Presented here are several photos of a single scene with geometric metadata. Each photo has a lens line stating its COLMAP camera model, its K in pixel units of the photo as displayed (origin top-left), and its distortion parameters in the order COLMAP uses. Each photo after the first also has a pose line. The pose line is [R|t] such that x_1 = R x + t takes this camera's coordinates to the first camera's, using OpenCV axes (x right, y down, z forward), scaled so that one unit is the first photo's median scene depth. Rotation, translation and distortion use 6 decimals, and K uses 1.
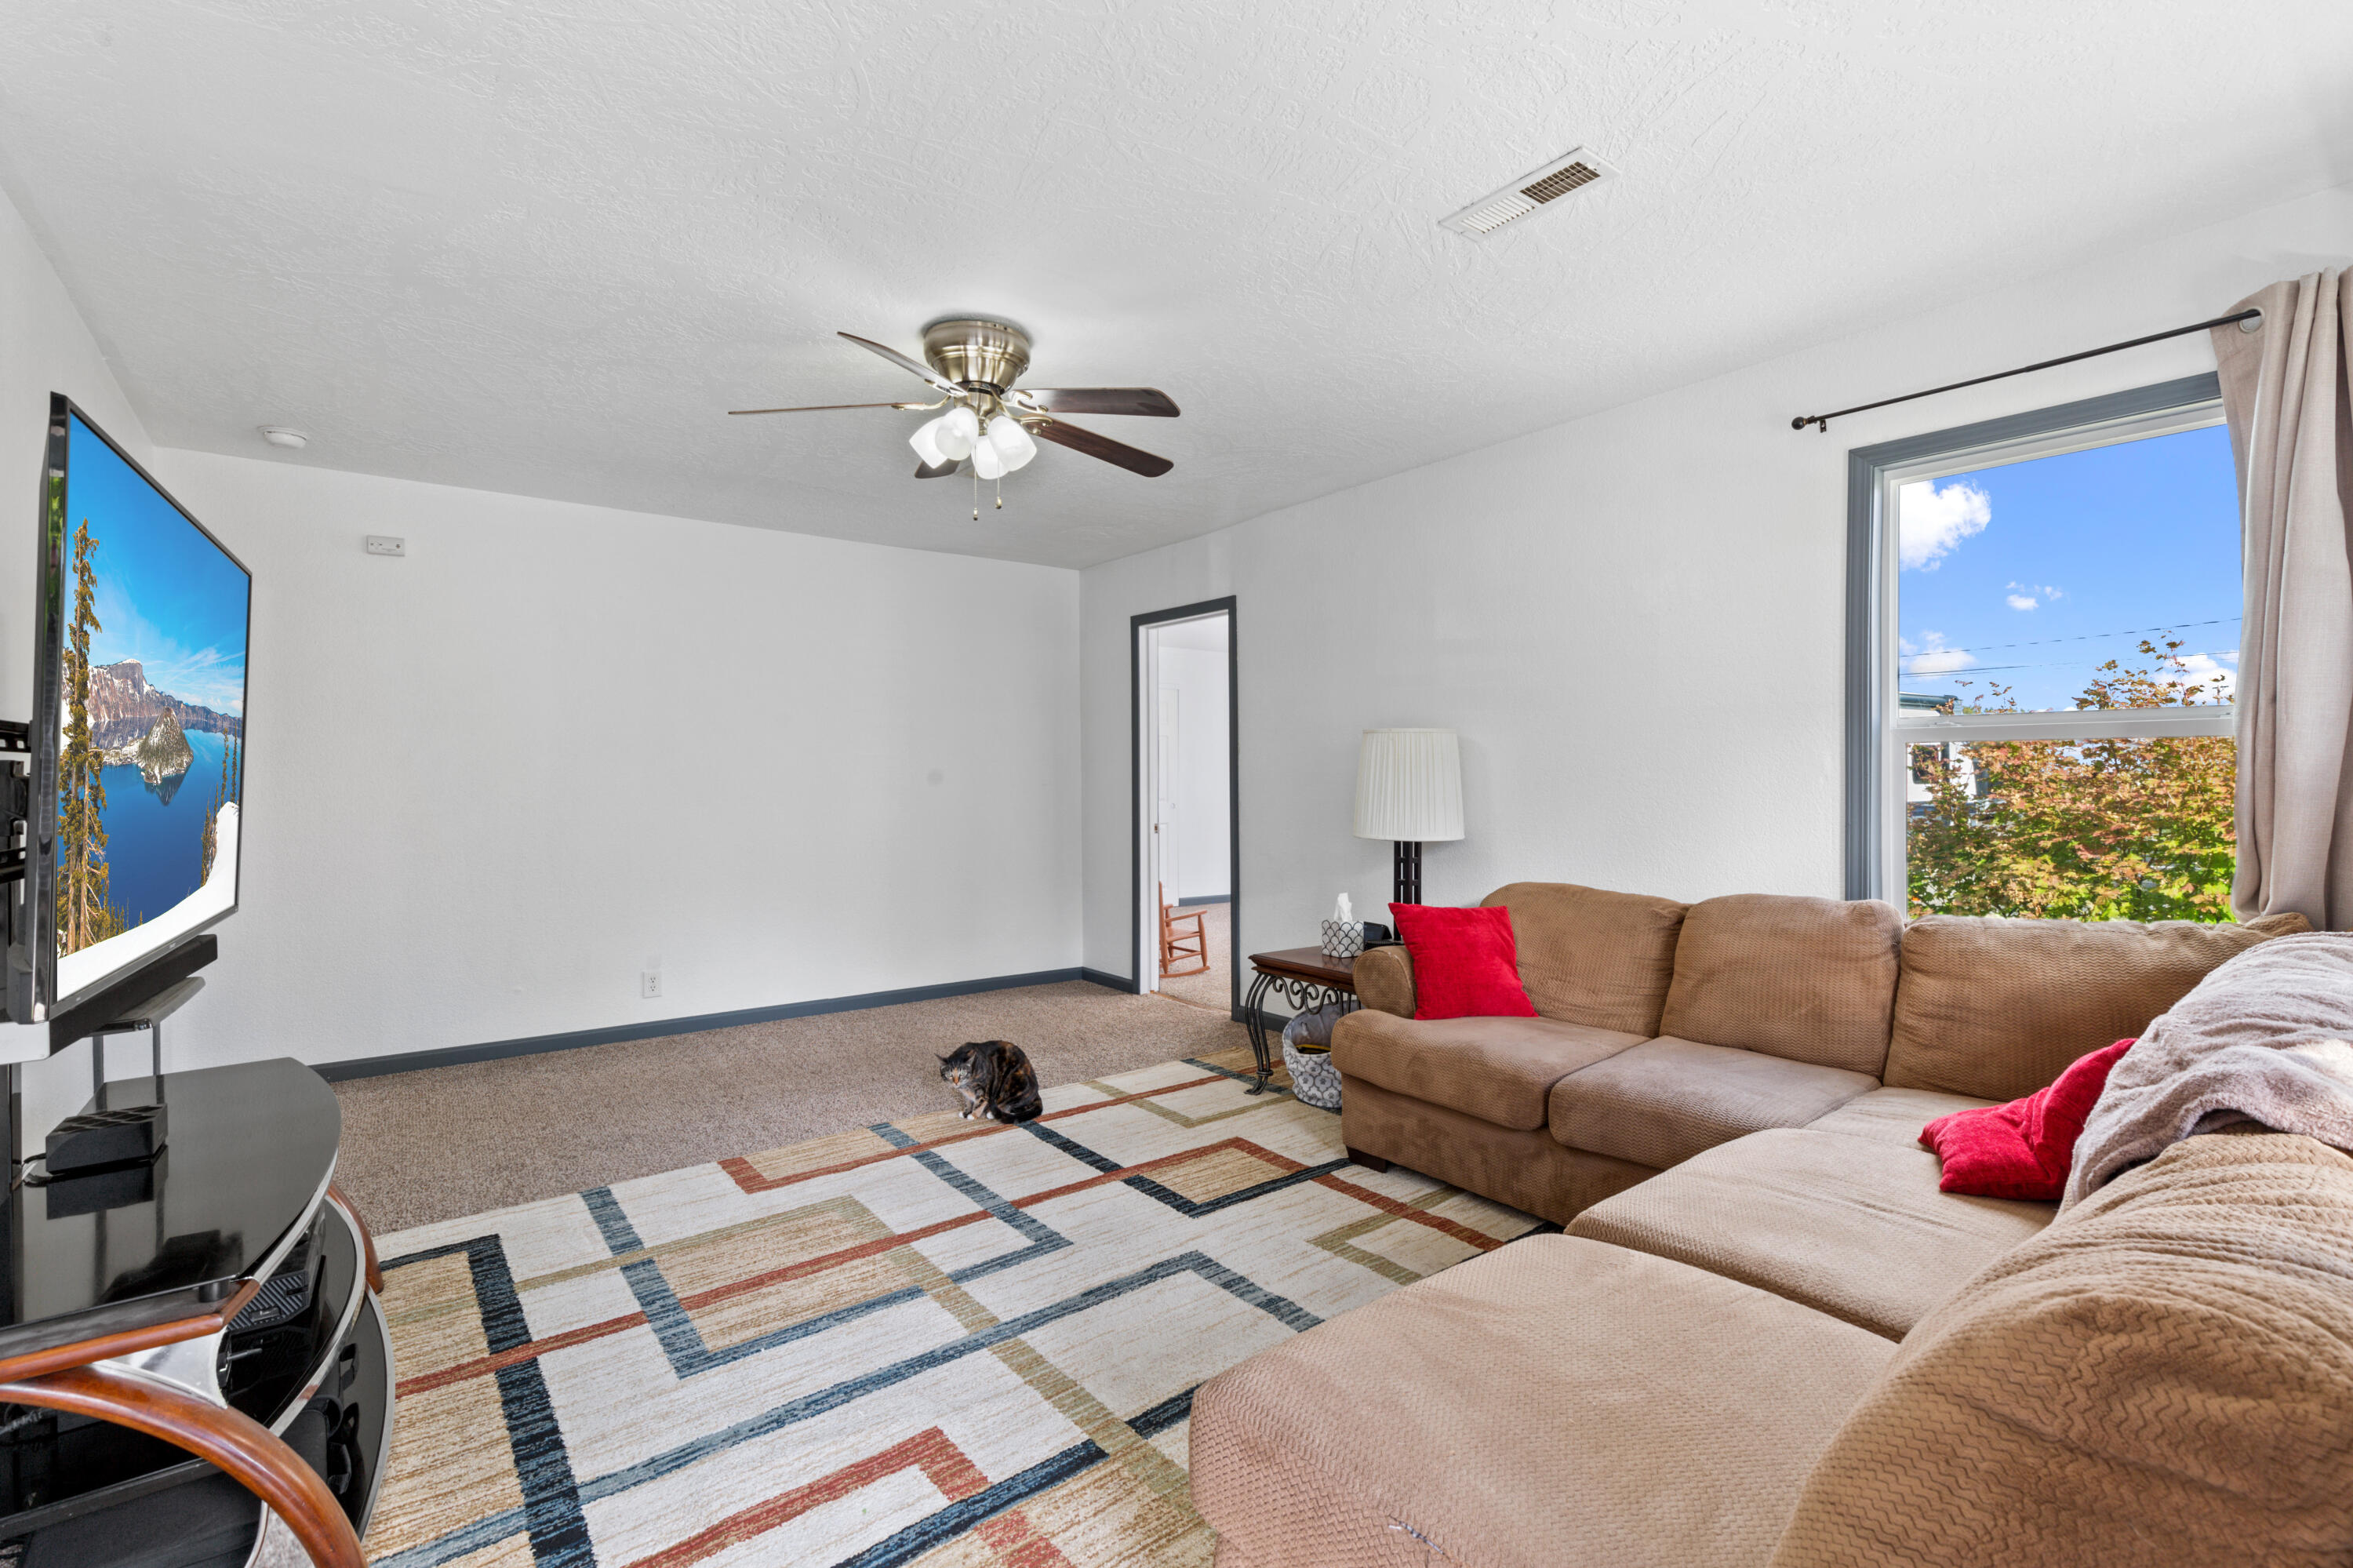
lens RADIAL K [[1068.4, 0, 1176.5], [0, 1068.4, 784.0], [0, 0, 1]] dist [0.008630, -0.000013]
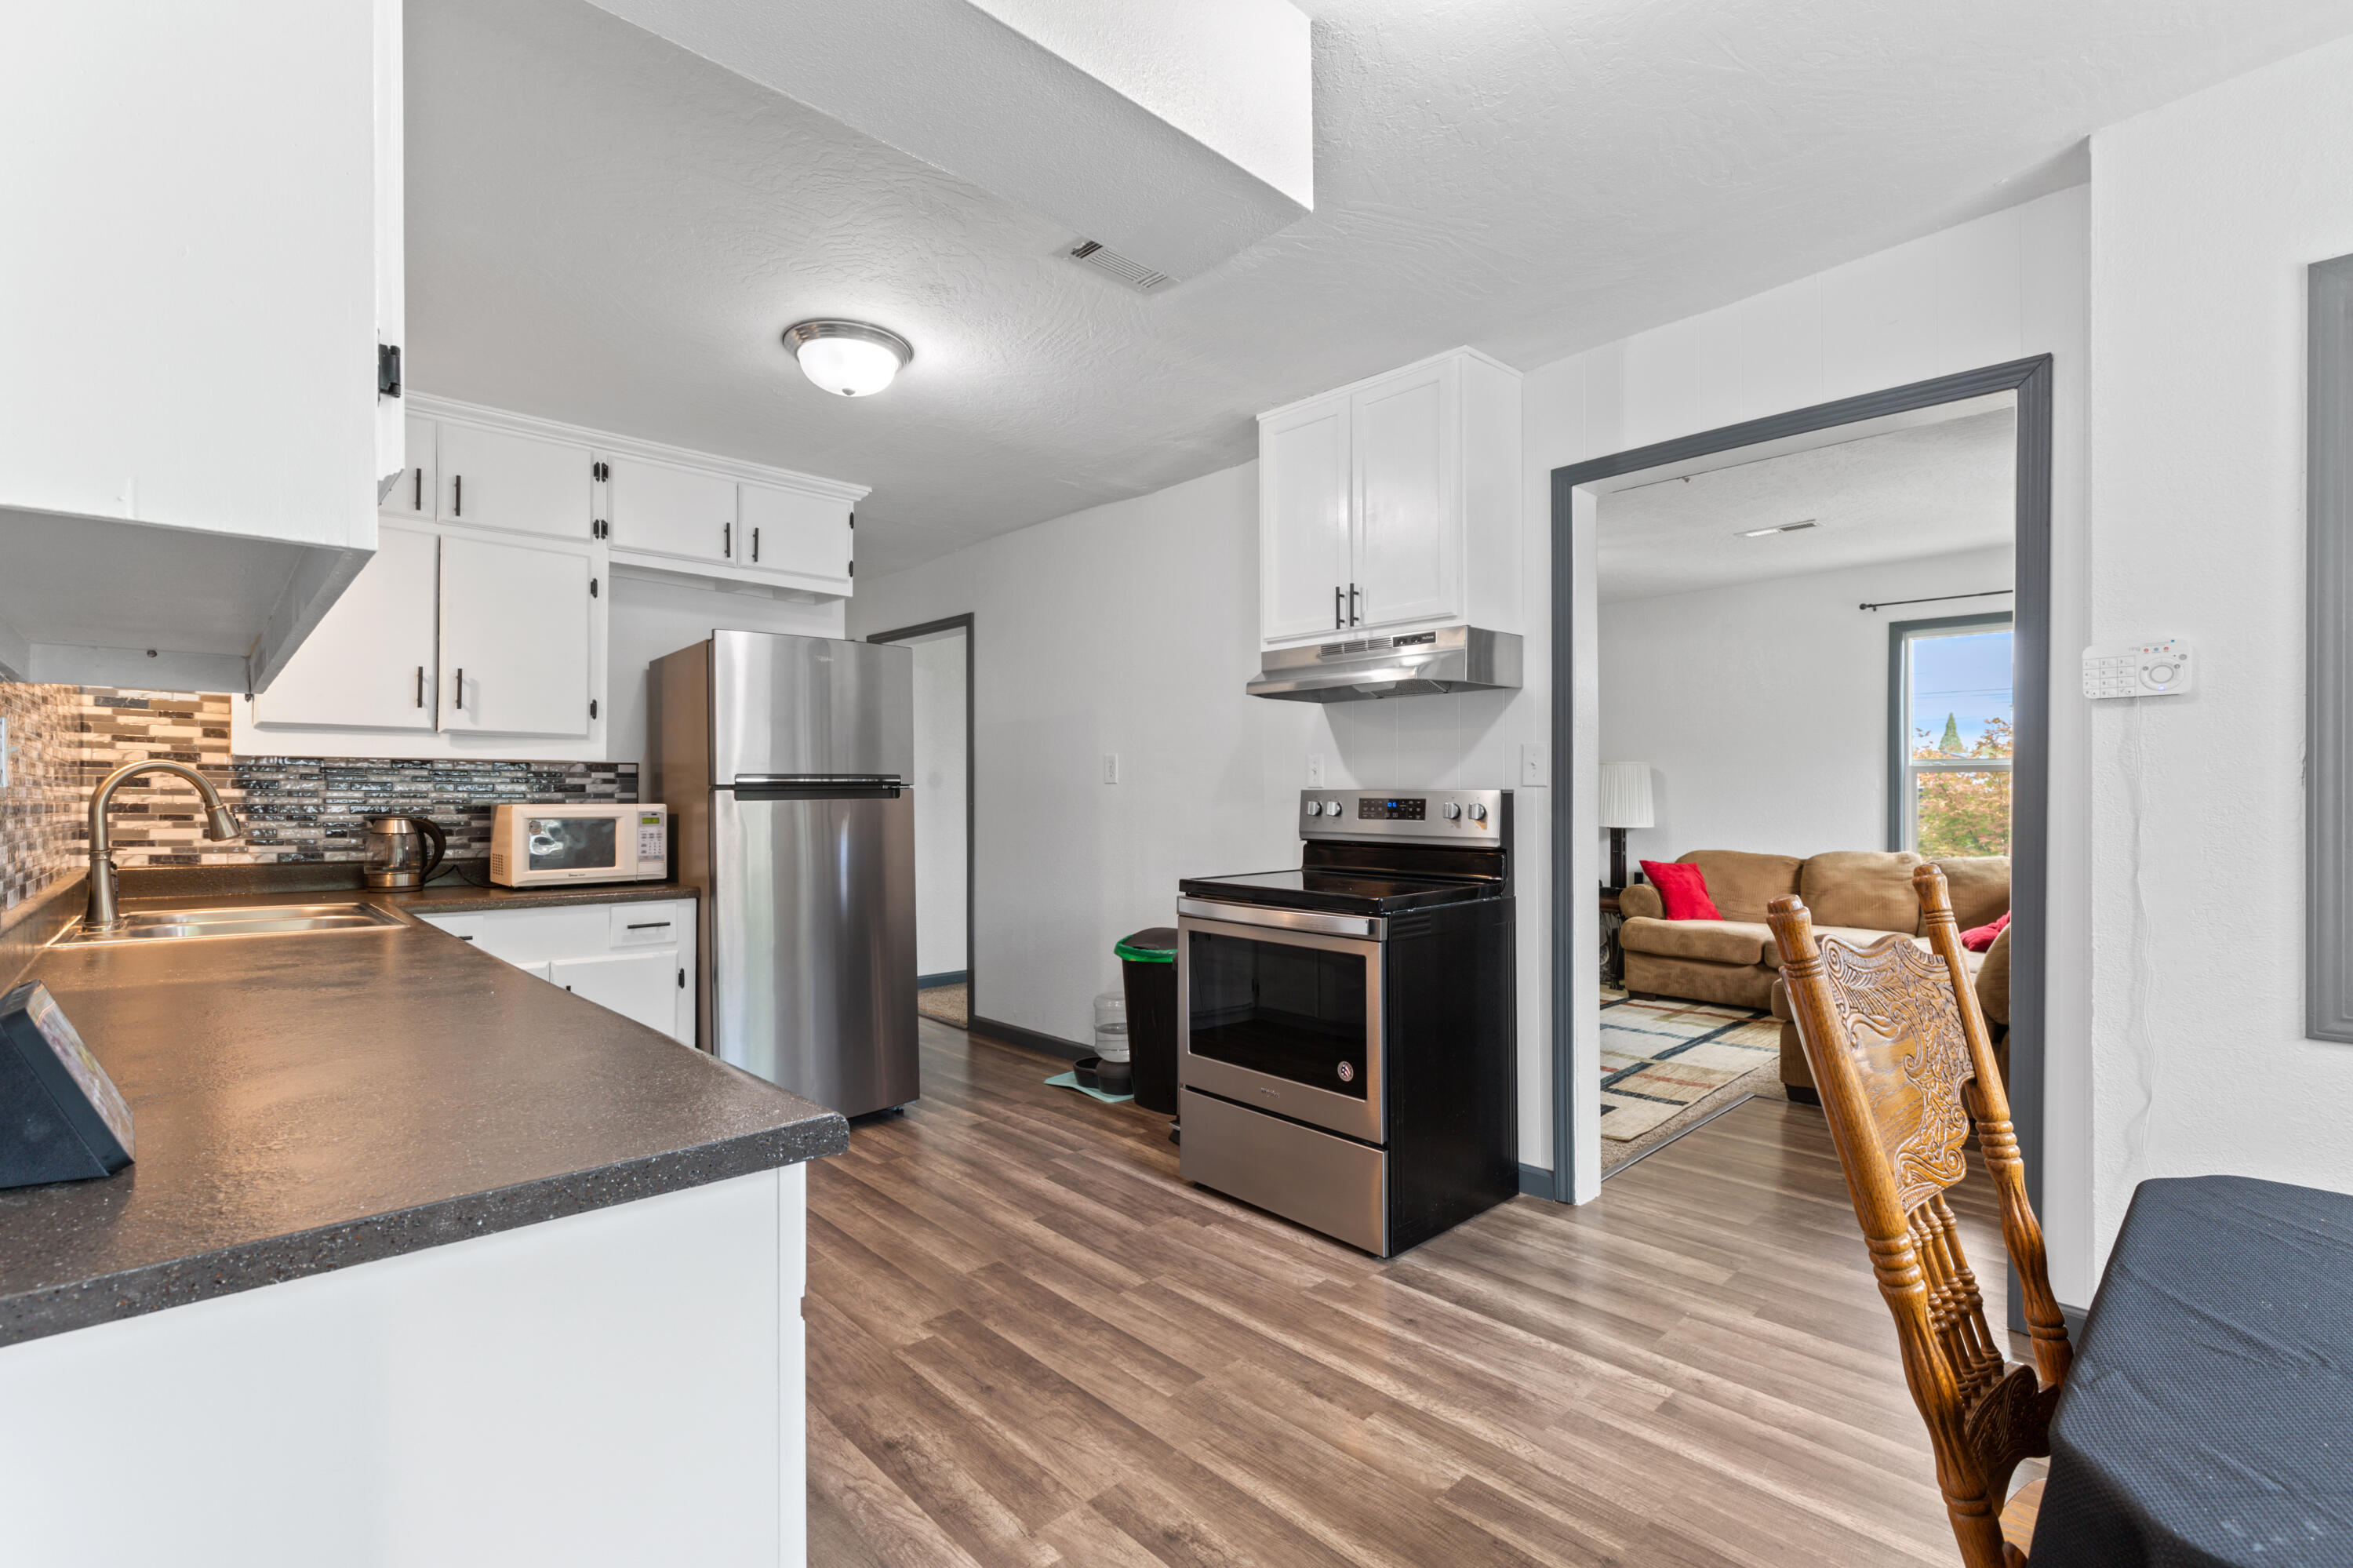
lens RADIAL K [[1068.4, 0, 1176.5], [0, 1068.4, 784.0], [0, 0, 1]] dist [0.008630, -0.000013]
pose [[0.995737, 0.001568, 0.092224, -0.824987], [-0.000240, 0.999896, -0.014409, 0.011406], [-0.092237, 0.014325, 0.995634, -0.801616]]
